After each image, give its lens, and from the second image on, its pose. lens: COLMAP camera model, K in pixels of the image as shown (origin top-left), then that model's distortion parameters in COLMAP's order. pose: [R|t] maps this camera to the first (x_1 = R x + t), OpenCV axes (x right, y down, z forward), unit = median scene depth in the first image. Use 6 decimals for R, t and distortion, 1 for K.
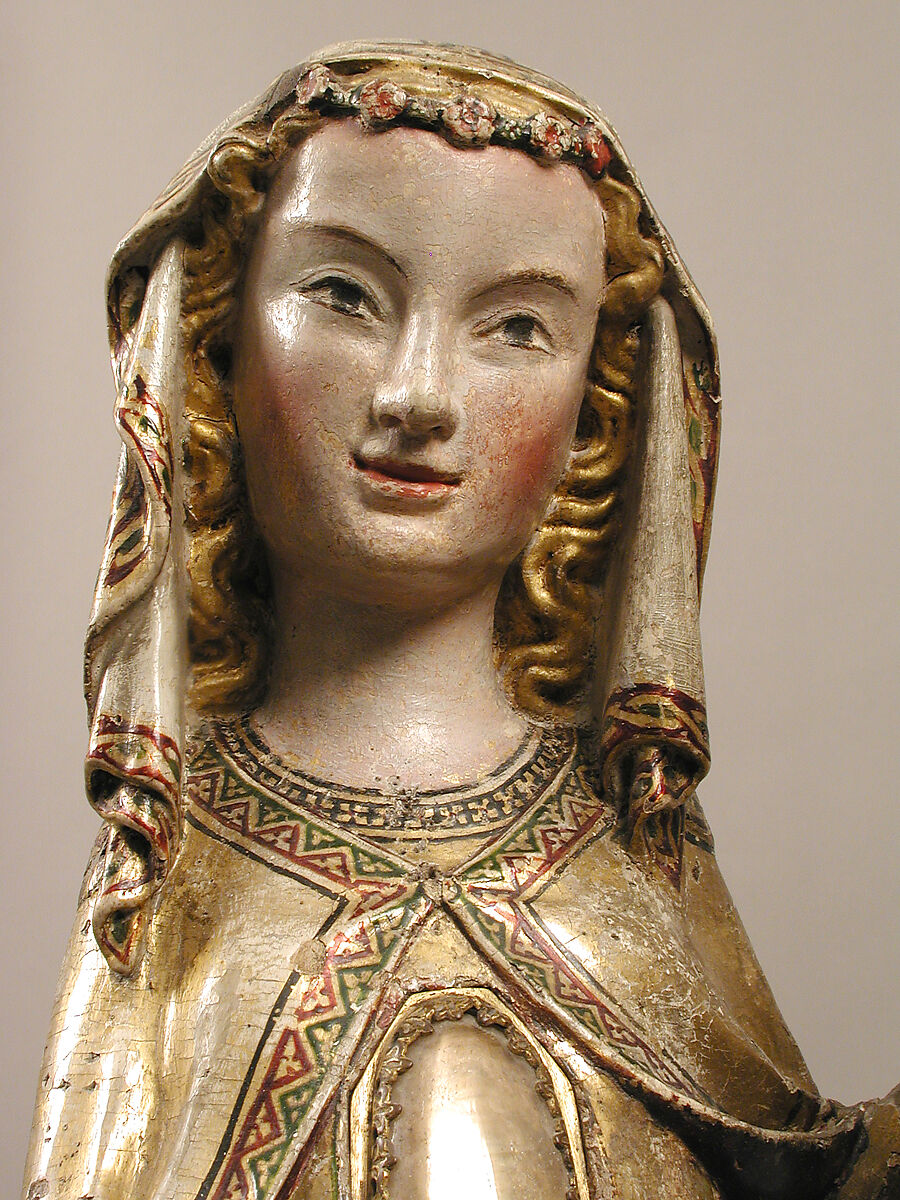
lens RADIAL K [[2040.2, 0, 445.7], [0, 2040.2, 597.8], [0, 0, 1]] dist [-0.059124, 0.000000]
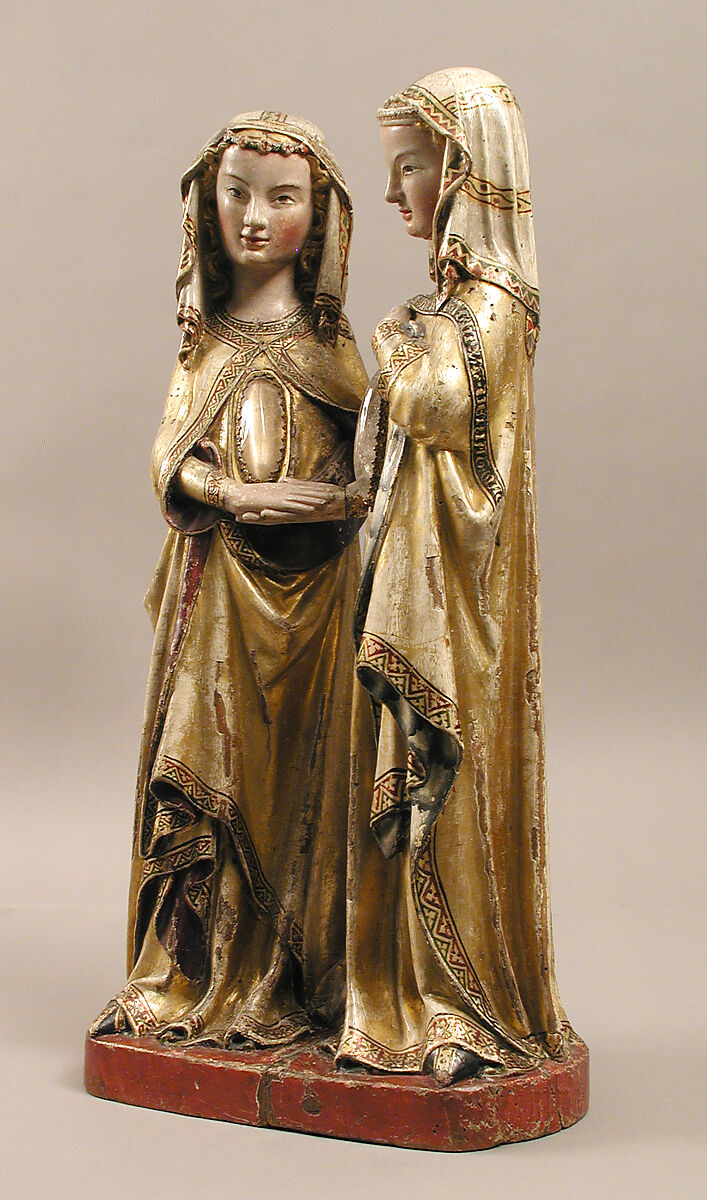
lens RADIAL K [[1845.5, 0, 355.6], [0, 1845.5, 598.0], [0, 0, 1]] dist [-0.066518, 0.000000]
pose [[0.982784, 0.021630, -0.183487, 0.818703], [0.017605, 0.977641, 0.209541, -0.122614], [0.183917, -0.209164, 0.960430, -2.433215]]
